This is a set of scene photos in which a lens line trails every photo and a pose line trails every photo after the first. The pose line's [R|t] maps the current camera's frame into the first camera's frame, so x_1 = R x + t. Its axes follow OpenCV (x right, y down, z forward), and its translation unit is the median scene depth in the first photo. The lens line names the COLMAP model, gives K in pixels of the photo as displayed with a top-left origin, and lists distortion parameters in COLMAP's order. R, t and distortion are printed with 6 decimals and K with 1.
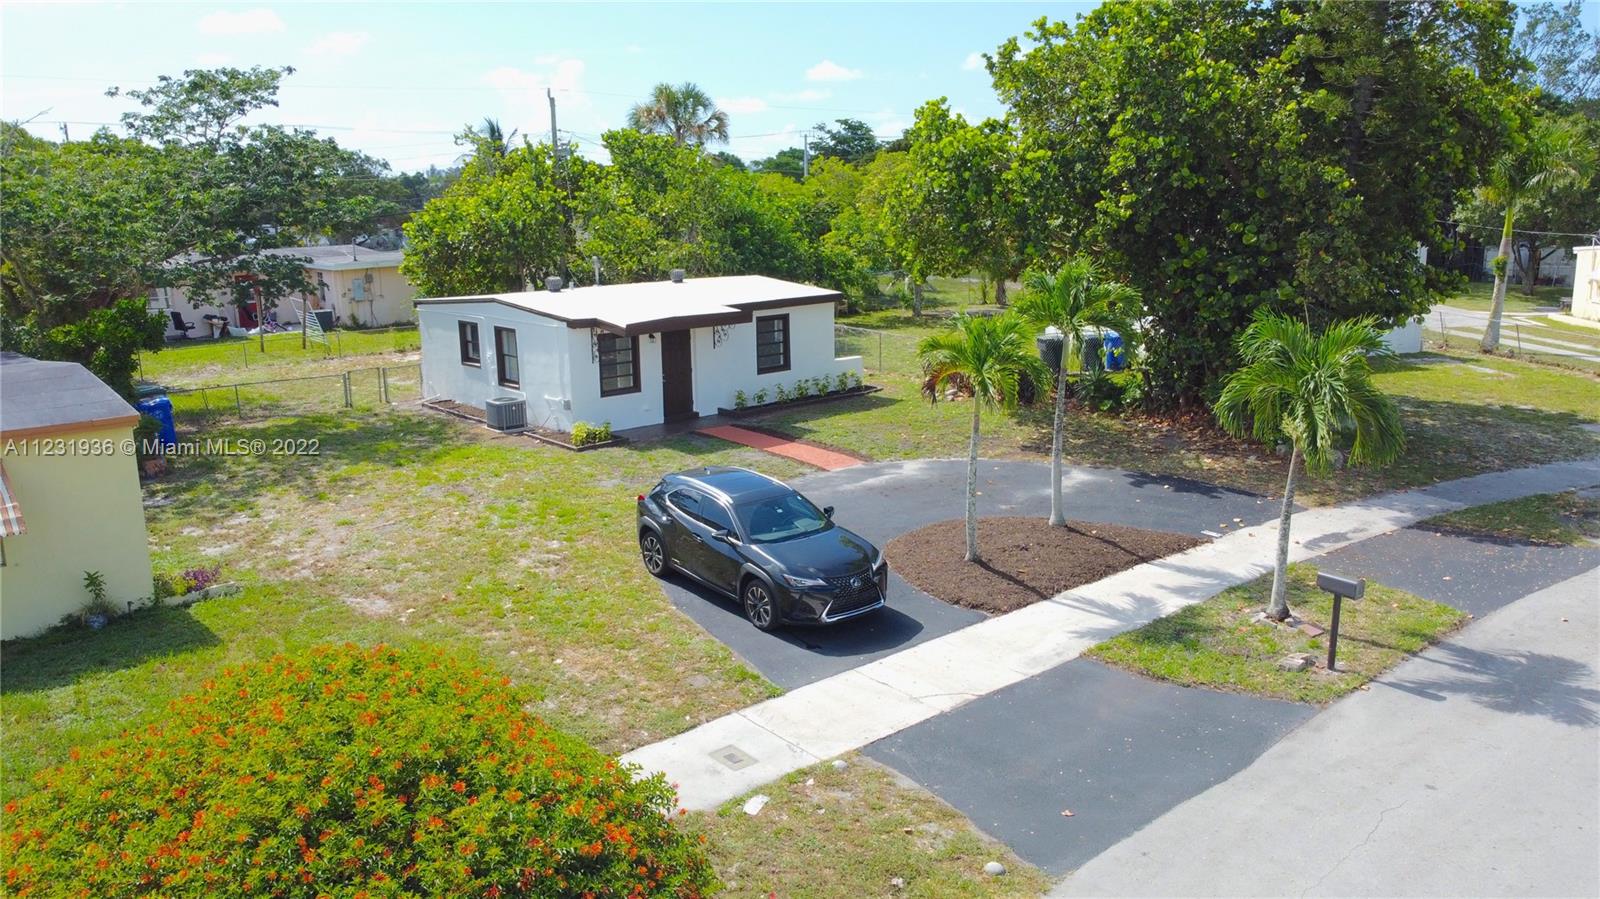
lens RADIAL K [[1222.2, 0, 800.5], [0, 1222.2, 449.4], [0, 0, 1]] dist [0.007343, 0.002923]
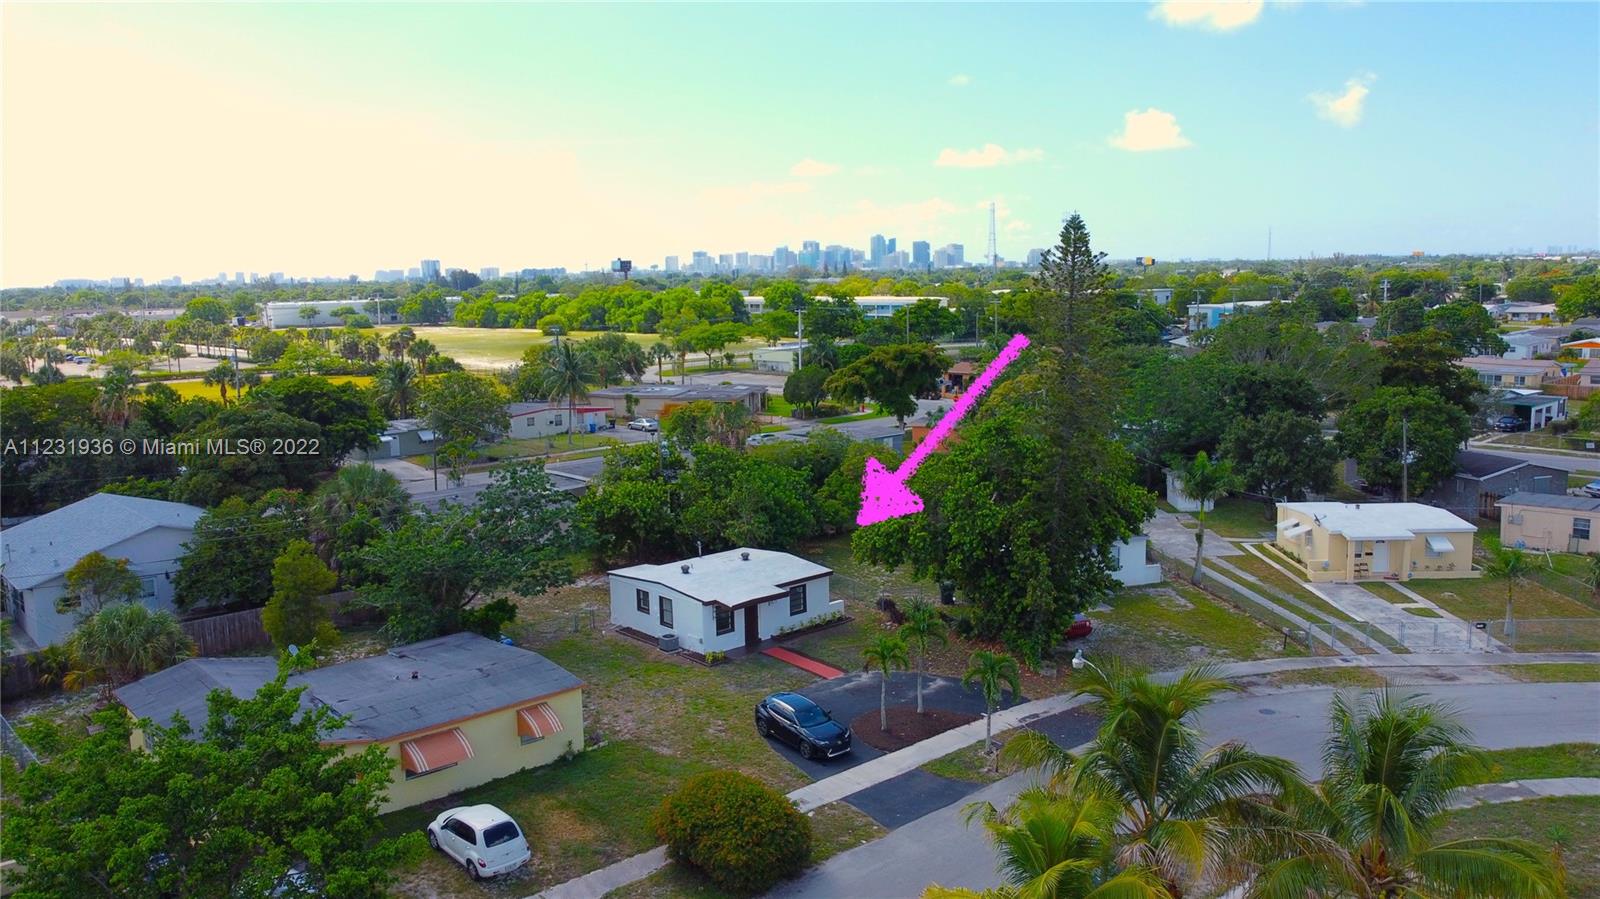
lens RADIAL K [[1222.2, 0, 800.2], [0, 1222.2, 450.9], [0, 0, 1]] dist [0.007343, 0.002923]
pose [[0.999943, -0.004758, 0.009568, -0.046465], [0.005387, 0.997754, -0.066775, -0.249039], [-0.009229, 0.066822, 0.997722, -1.241616]]
